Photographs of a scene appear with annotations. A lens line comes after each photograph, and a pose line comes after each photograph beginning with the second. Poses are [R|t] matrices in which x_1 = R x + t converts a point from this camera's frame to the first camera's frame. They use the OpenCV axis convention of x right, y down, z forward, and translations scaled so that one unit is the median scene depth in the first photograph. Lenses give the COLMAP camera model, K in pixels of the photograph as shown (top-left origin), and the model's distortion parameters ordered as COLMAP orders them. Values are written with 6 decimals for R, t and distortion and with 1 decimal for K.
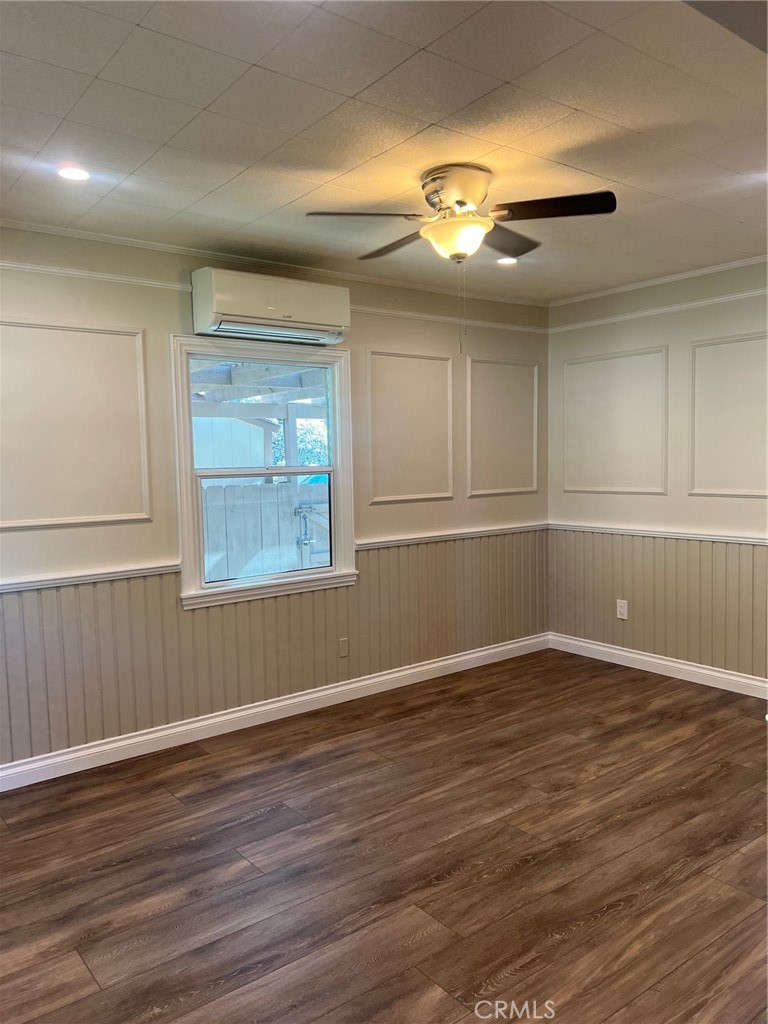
lens RADIAL K [[771.5, 0, 384.2], [0, 771.5, 513.0], [0, 0, 1]] dist [0.058732, -0.059499]
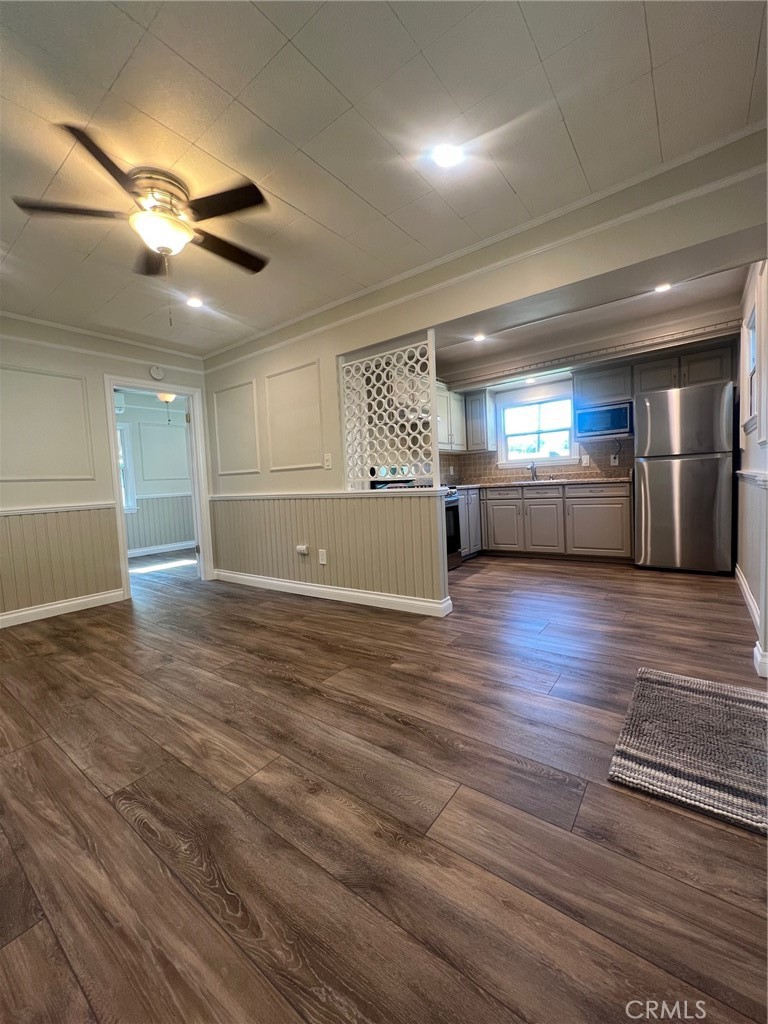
lens RADIAL K [[412.7, 0, 385.6], [0, 412.7, 510.2], [0, 0, 1]] dist [0.000144, 0.000125]
pose [[-0.266874, -0.030094, 0.963262, -0.715219], [0.126818, 0.989724, 0.066056, 0.104101], [-0.955351, 0.139788, -0.260315, 0.937145]]
